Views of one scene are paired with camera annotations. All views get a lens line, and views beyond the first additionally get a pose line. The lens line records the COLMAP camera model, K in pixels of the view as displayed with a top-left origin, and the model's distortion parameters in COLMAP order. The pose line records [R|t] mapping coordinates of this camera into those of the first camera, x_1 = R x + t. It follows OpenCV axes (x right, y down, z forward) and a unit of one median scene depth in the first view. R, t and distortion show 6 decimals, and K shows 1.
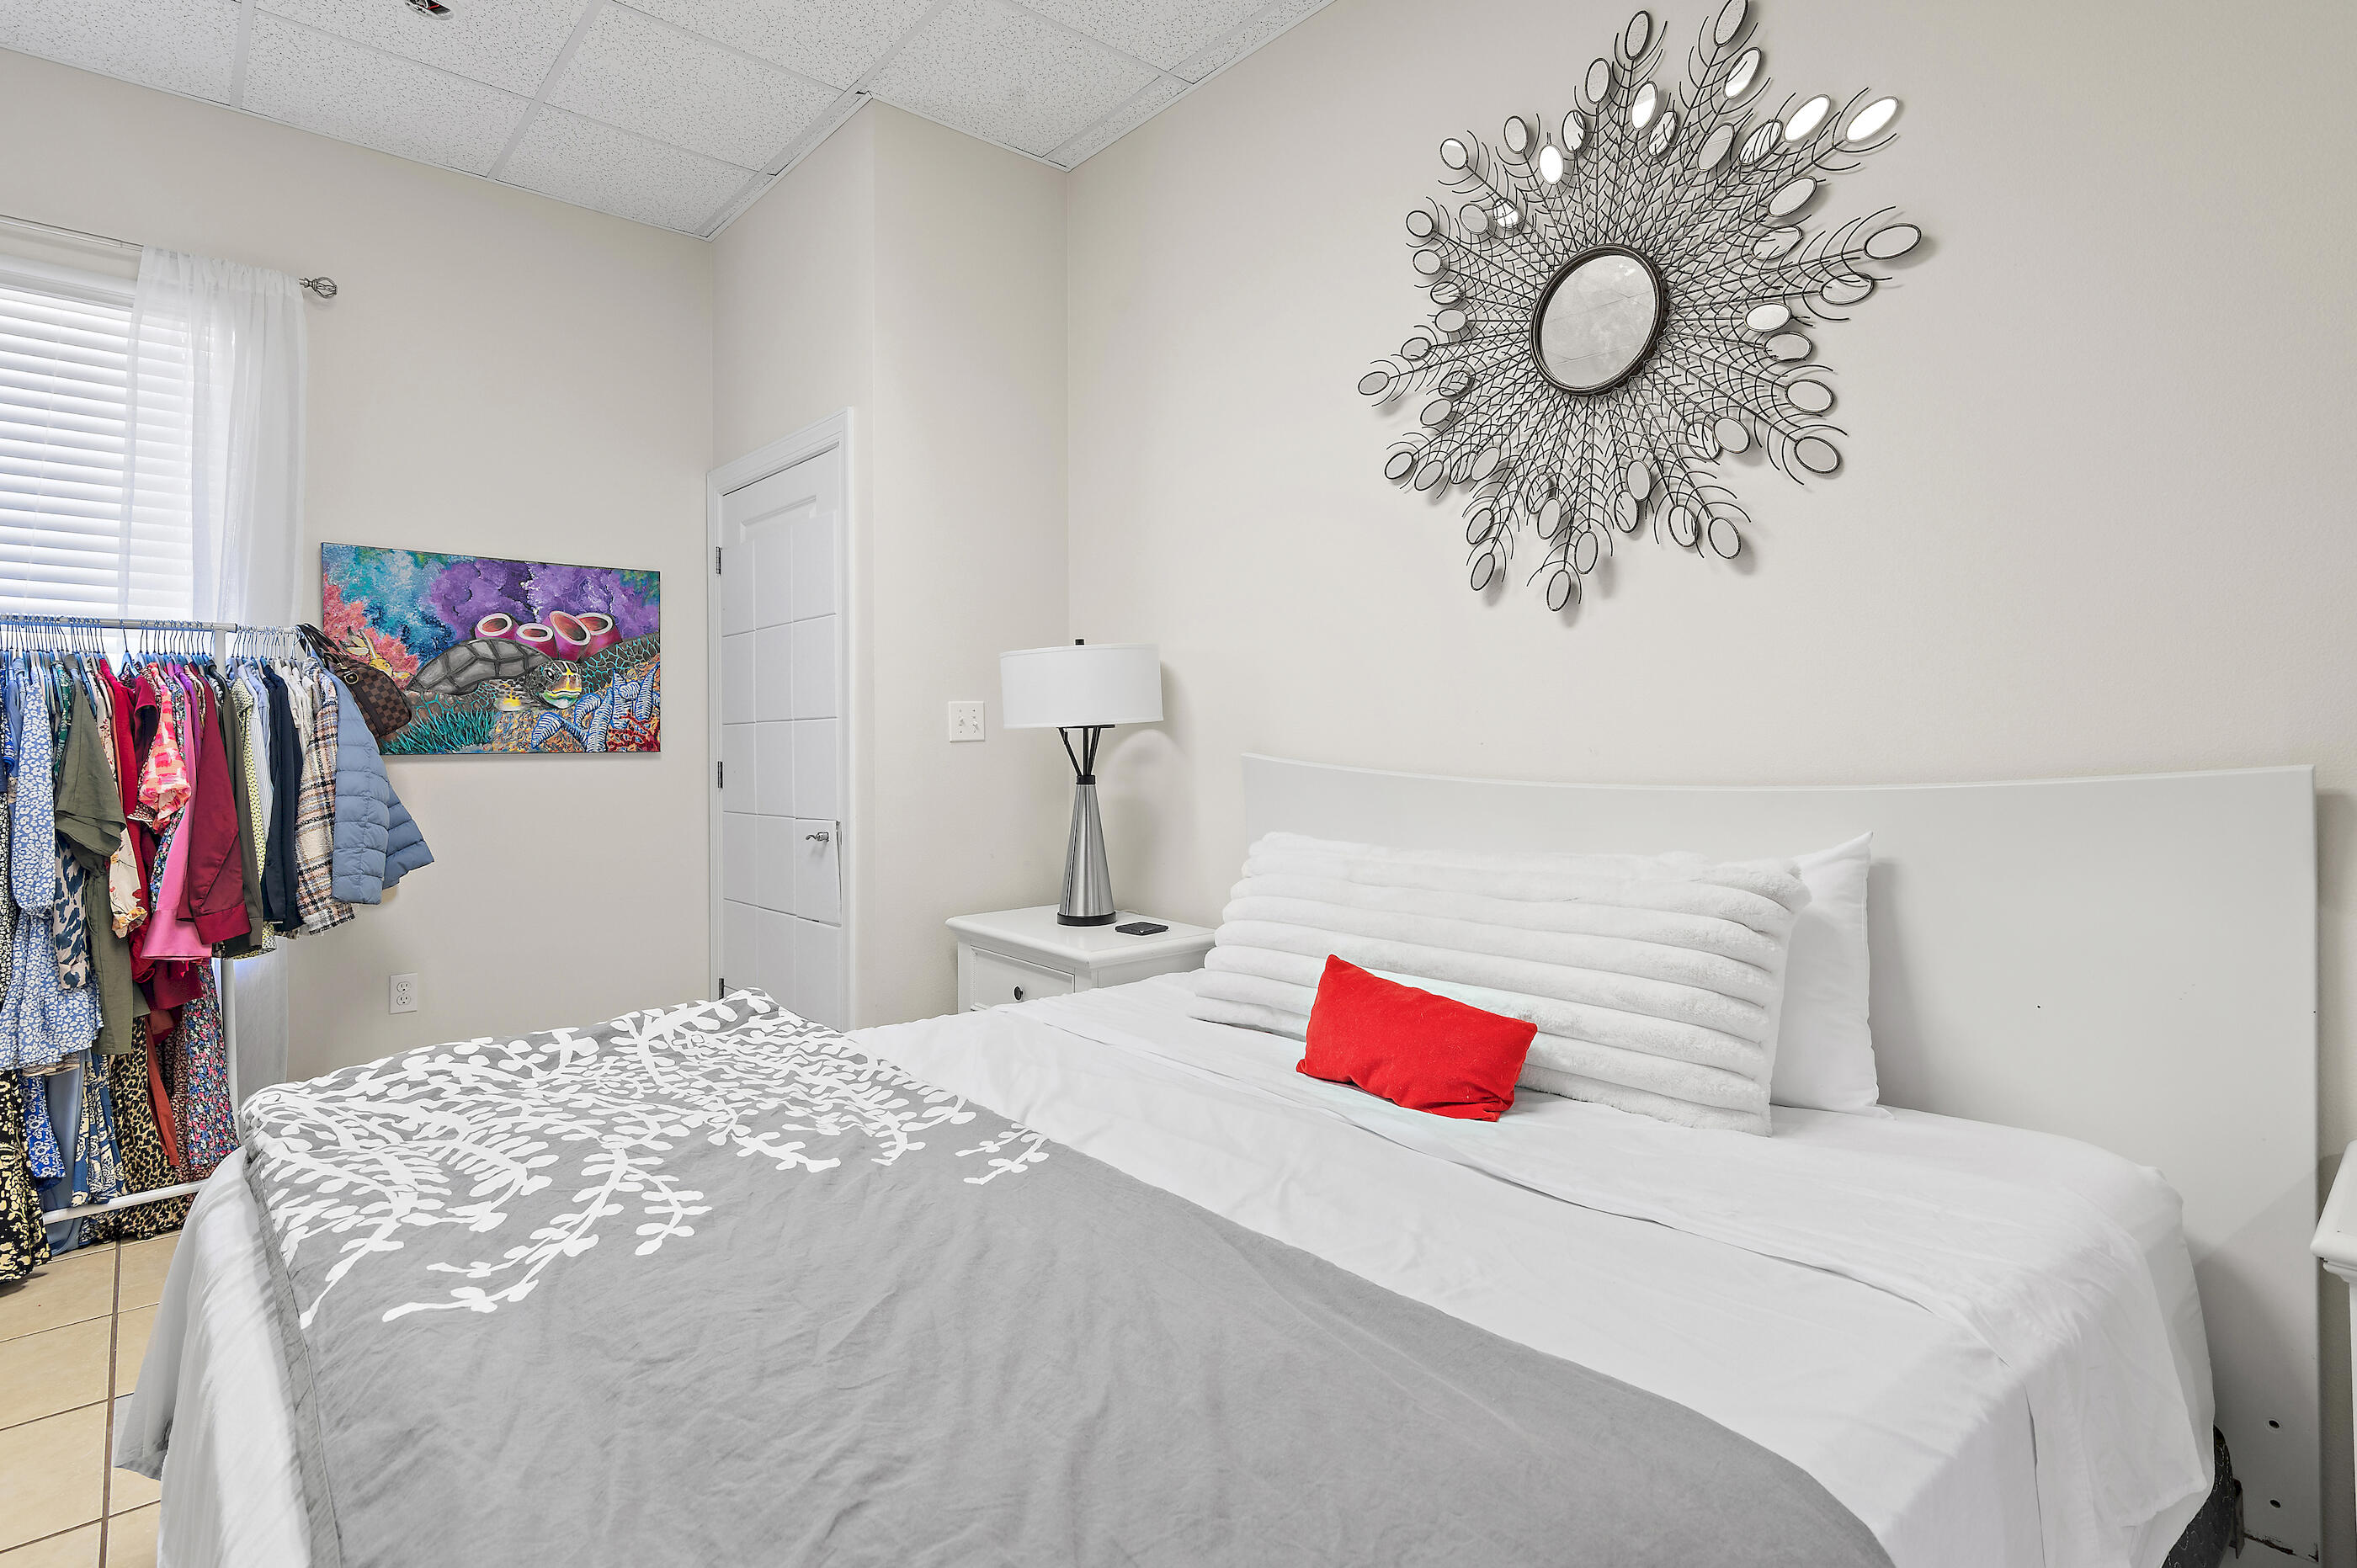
lens RADIAL K [[1164.5, 0, 1184.1], [0, 1164.5, 746.3], [0, 0, 1]] dist [0.003628, 0.000825]
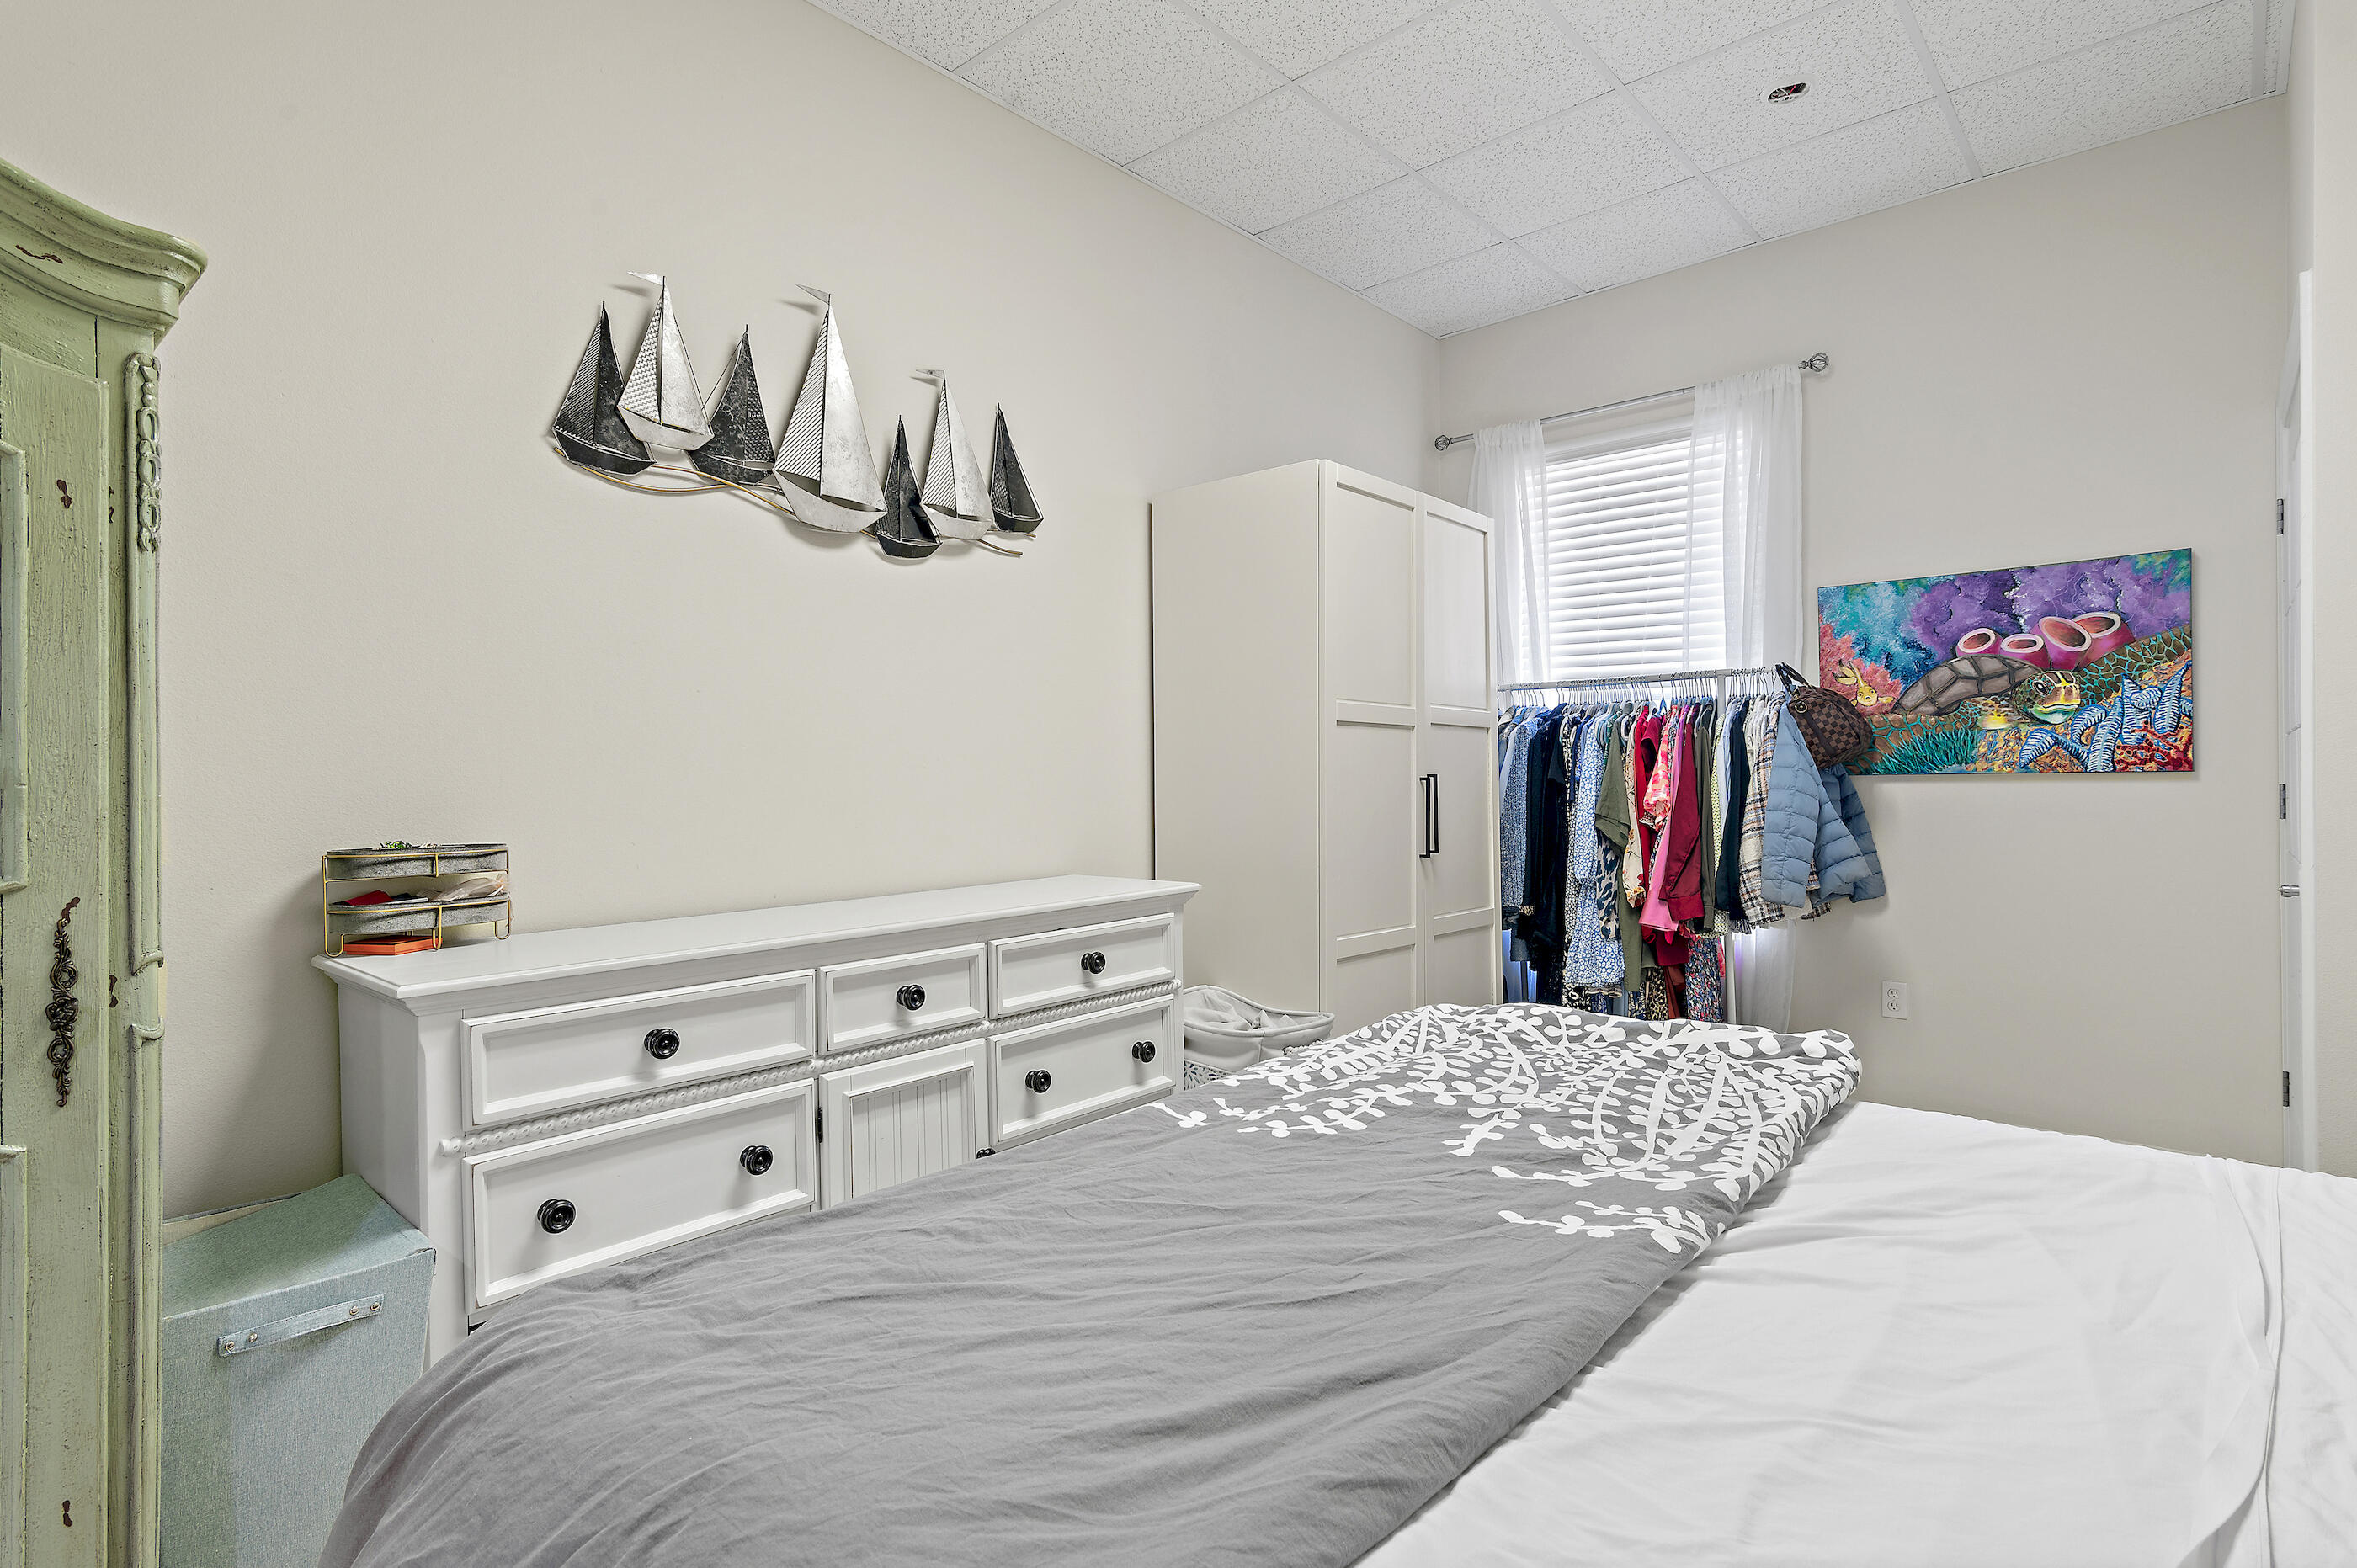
lens RADIAL K [[1168.6, 0, 1215.0], [0, 1168.6, 786.8], [0, 0, 1]] dist [0.002142, 0.000440]
pose [[0.146464, 0.011797, -0.989146, 0.292013], [0.007834, 0.999884, 0.013085, -0.000545], [0.989185, -0.009666, 0.146354, 0.240211]]
